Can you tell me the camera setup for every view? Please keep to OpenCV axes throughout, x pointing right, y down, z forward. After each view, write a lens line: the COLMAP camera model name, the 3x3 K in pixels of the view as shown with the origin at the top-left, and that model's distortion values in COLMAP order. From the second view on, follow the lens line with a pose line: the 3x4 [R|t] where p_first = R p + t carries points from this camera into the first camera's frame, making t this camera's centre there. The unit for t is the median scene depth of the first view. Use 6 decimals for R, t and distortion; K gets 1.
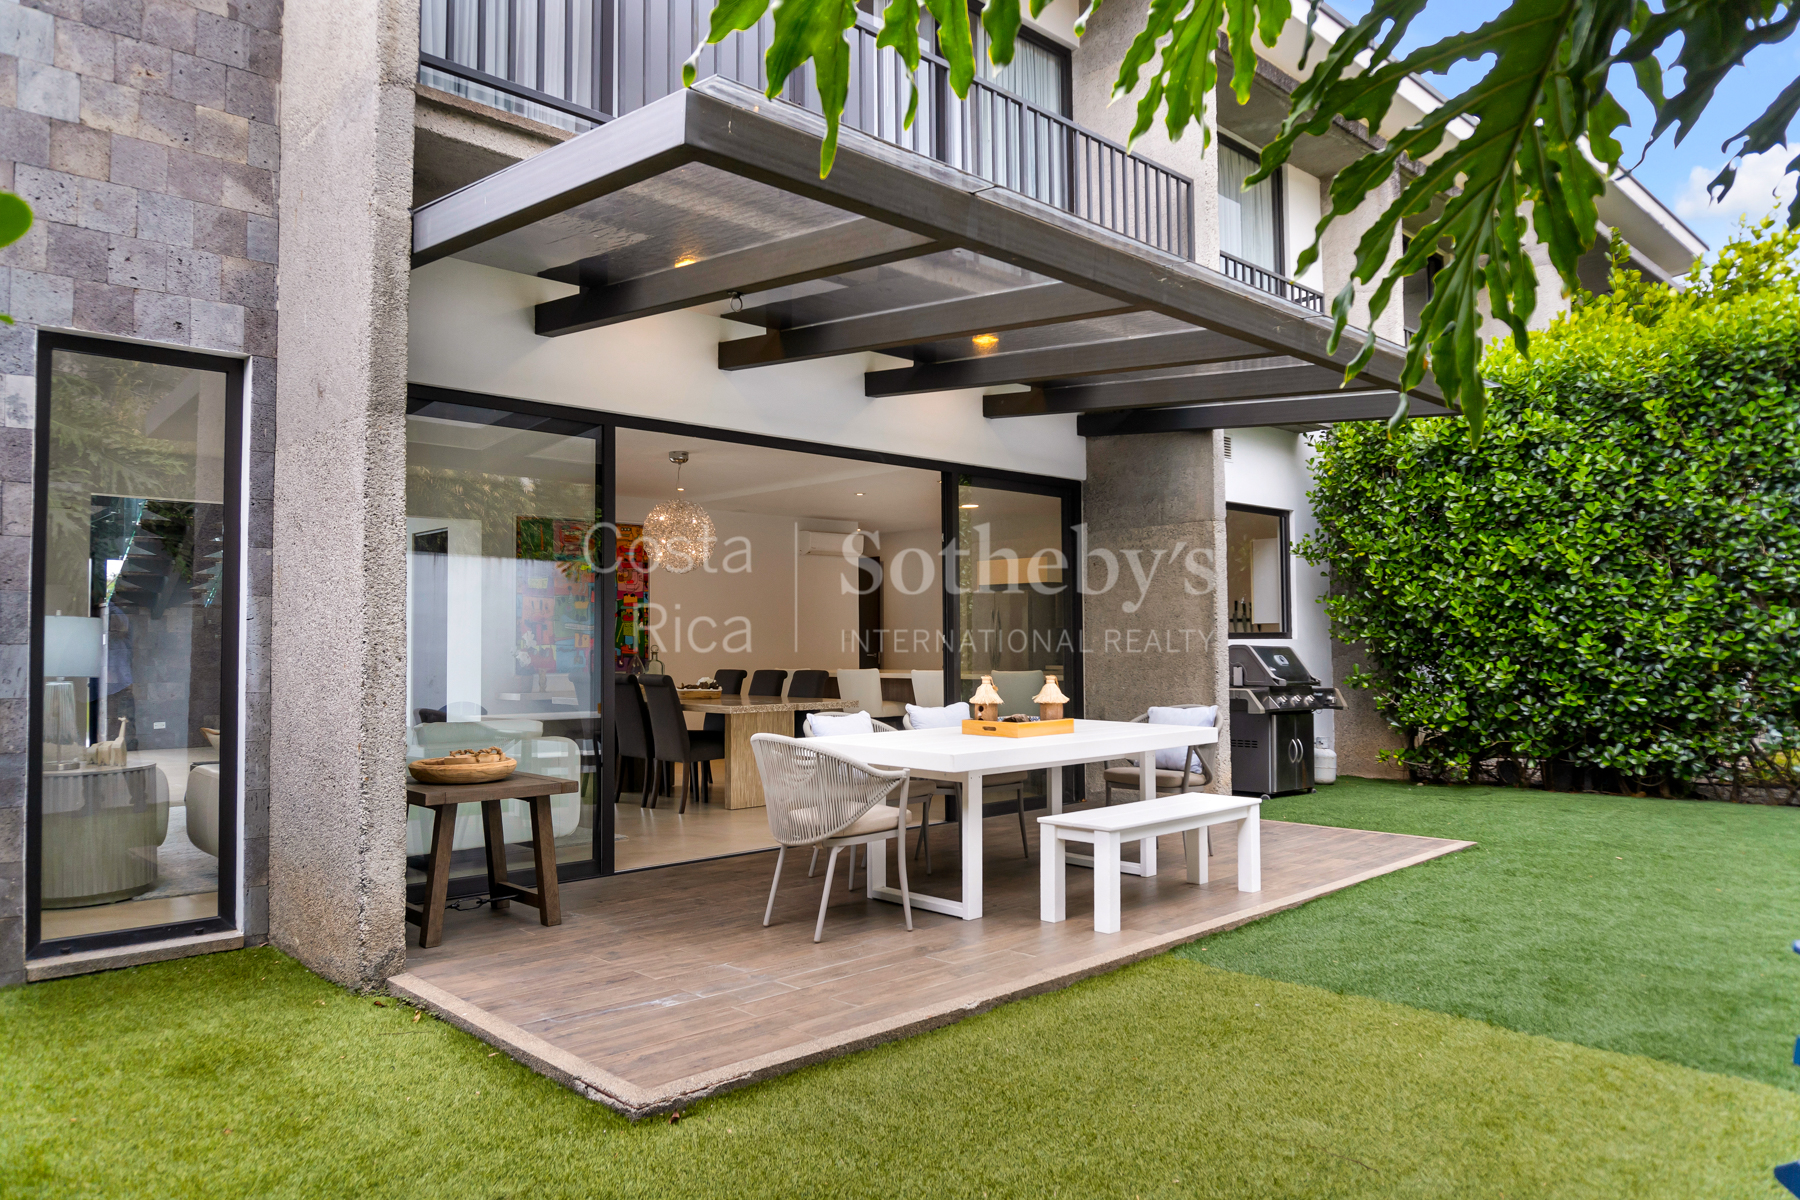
lens RADIAL K [[1226.6, 0, 900.0], [0, 1226.6, 600.0], [0, 0, 1]] dist [-0.023156, 0.000288]
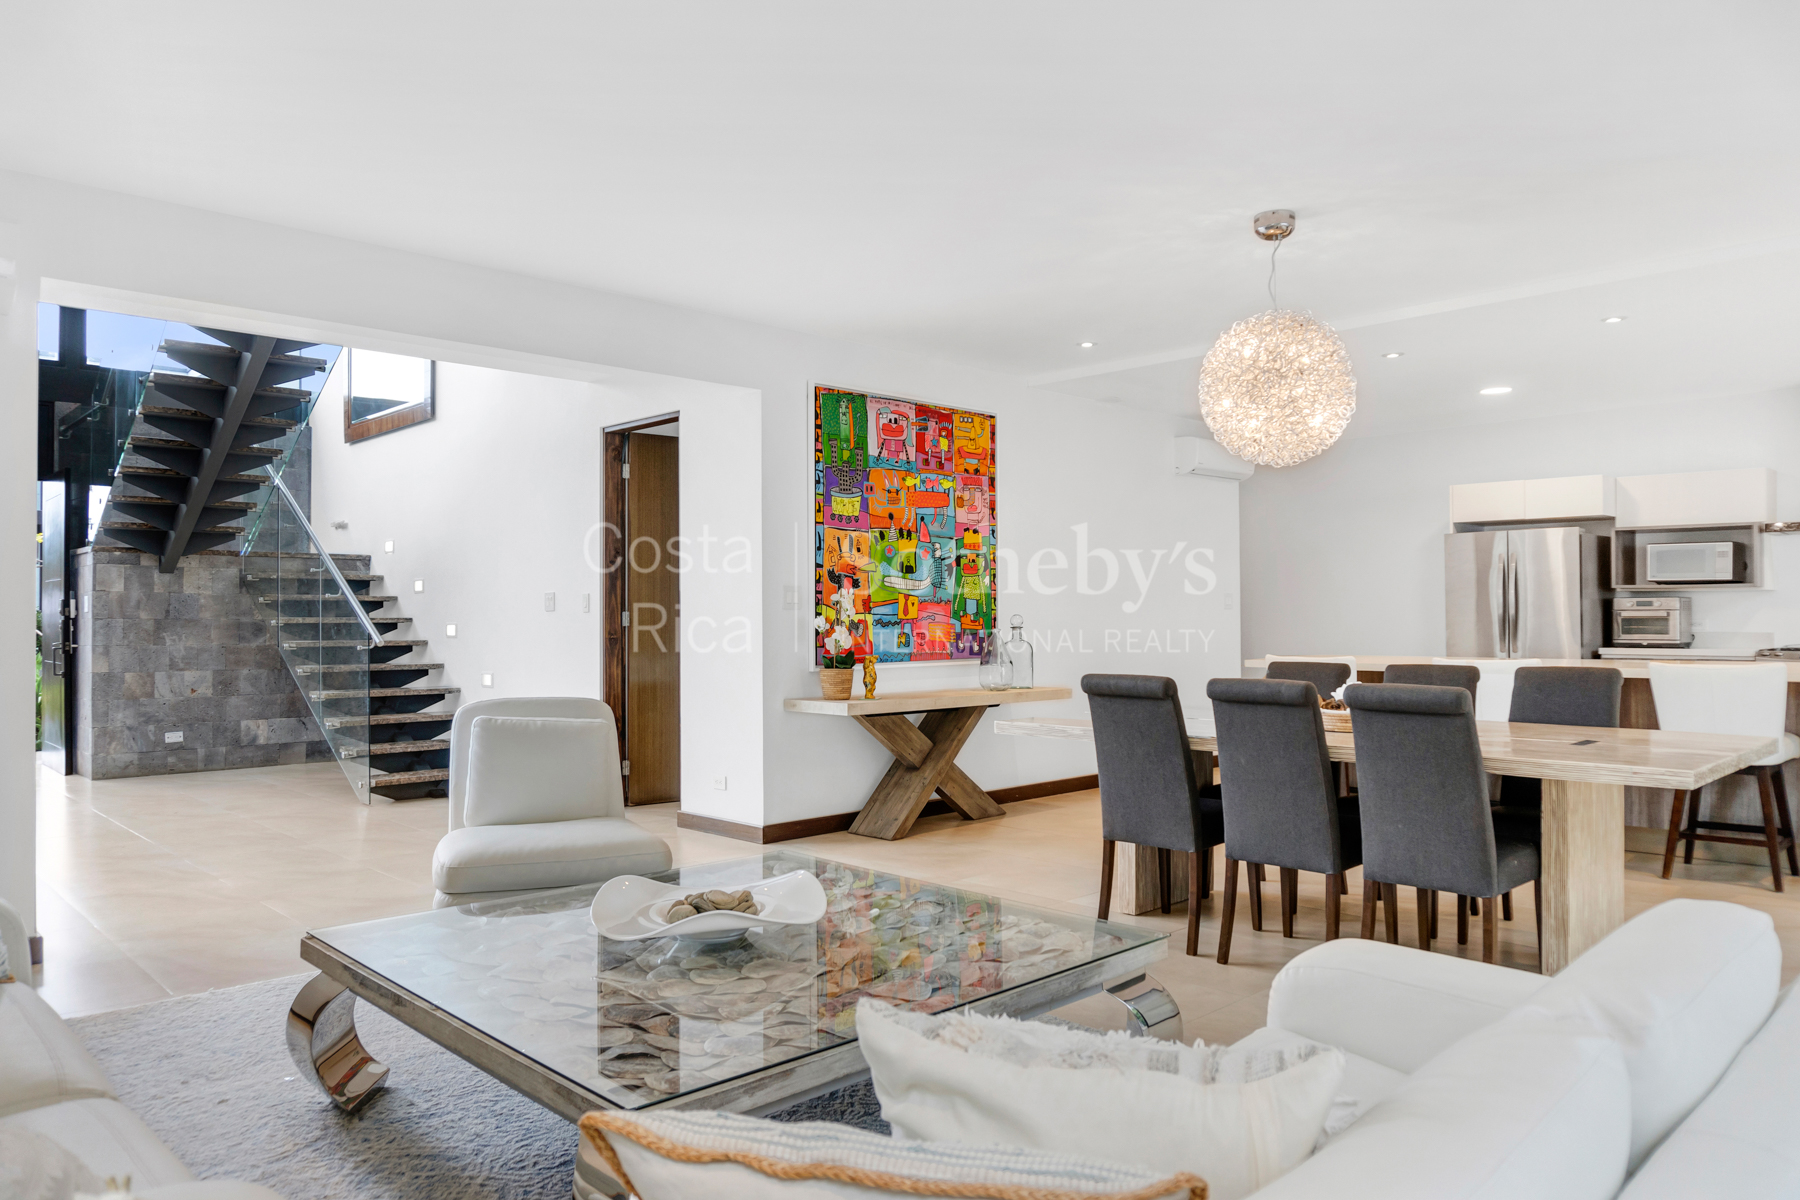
lens RADIAL K [[1226.6, 0, 900.0], [0, 1226.6, 600.0], [0, 0, 1]] dist [-0.023156, 0.000288]
pose [[0.999980, 0.001853, 0.005969, -0.344882], [-0.001987, 0.999745, 0.022489, 0.021737], [-0.005925, -0.022501, 0.999729, 0.538731]]
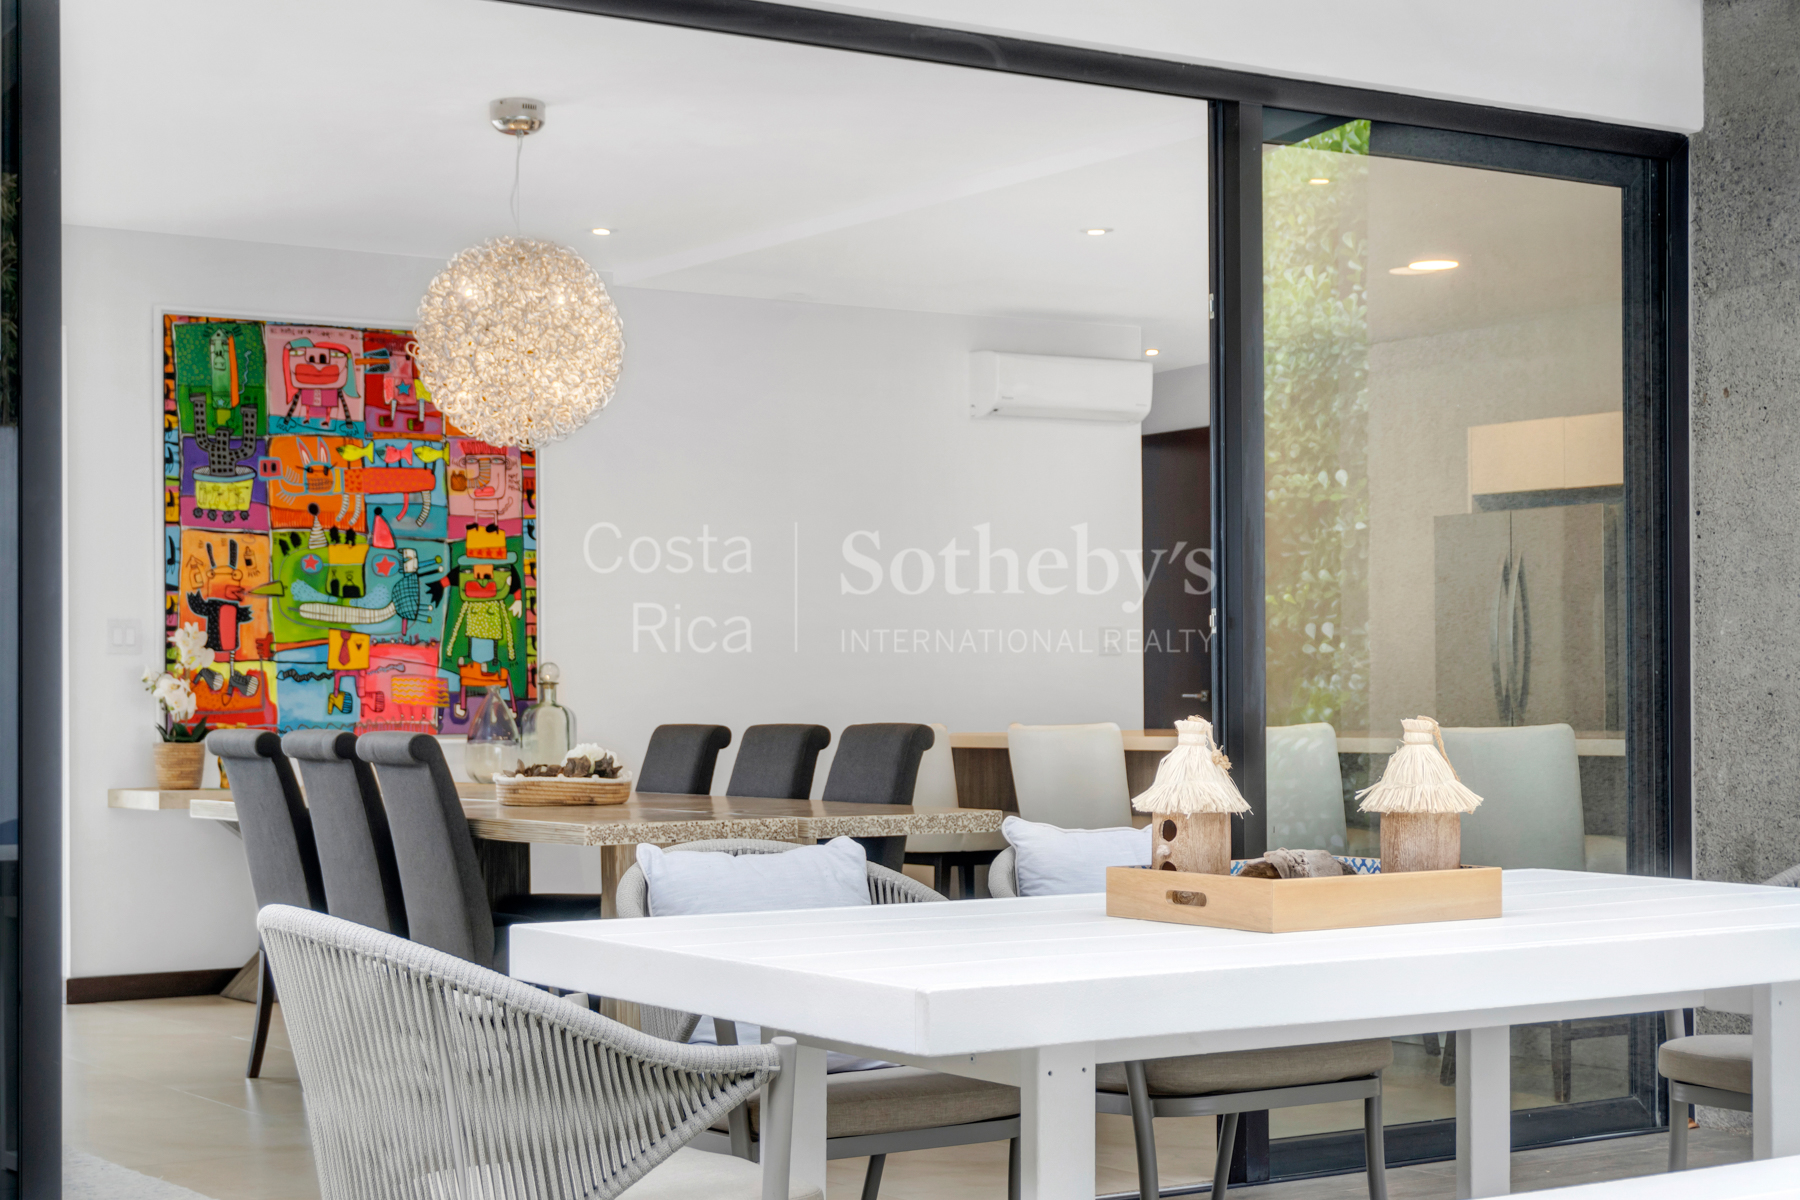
lens RADIAL K [[2979.0, 0, 900.4], [0, 2979.0, 680.8], [0, 0, 1]] dist [0.016197, -0.016855]
pose [[0.983664, -0.001305, -0.180011, 0.085199], [0.007132, 0.999471, 0.031726, 0.019288], [0.179875, -0.032491, 0.983153, 0.186303]]
